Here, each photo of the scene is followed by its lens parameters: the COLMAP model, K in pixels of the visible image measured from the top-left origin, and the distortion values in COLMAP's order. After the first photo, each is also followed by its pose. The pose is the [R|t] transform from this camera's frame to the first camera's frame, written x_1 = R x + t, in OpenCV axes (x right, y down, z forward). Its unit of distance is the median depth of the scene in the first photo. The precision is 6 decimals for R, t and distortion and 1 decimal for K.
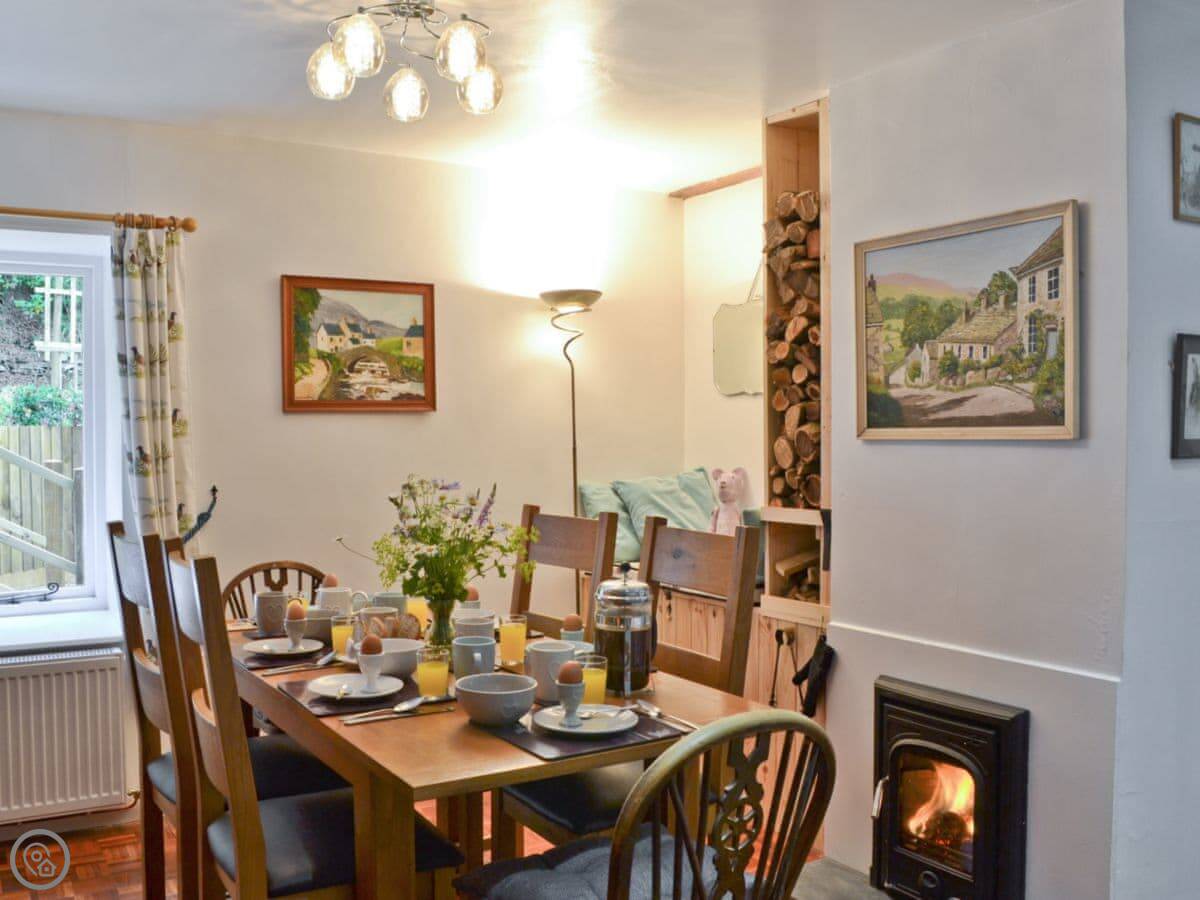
lens RADIAL K [[1134.3, 0, 600.0], [0, 1134.3, 450.0], [0, 0, 1]] dist [-0.007219, -0.013601]
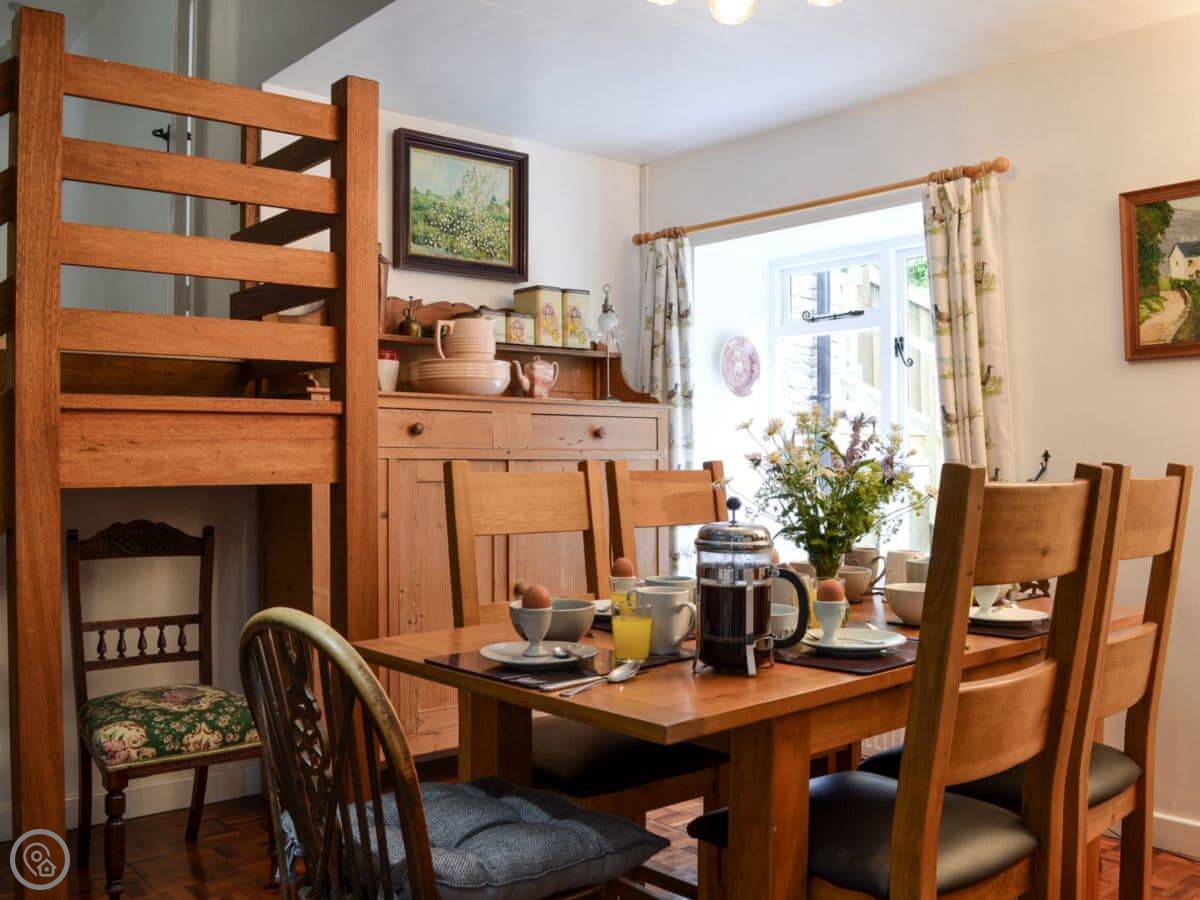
lens RADIAL K [[1134.3, 0, 600.0], [0, 1134.3, 450.0], [0, 0, 1]] dist [-0.007219, -0.013601]
pose [[0.167139, -0.001325, -0.985932, 0.455035], [-0.015306, 0.999875, -0.003938, 0.038858], [0.985815, 0.015748, 0.167098, 0.488615]]
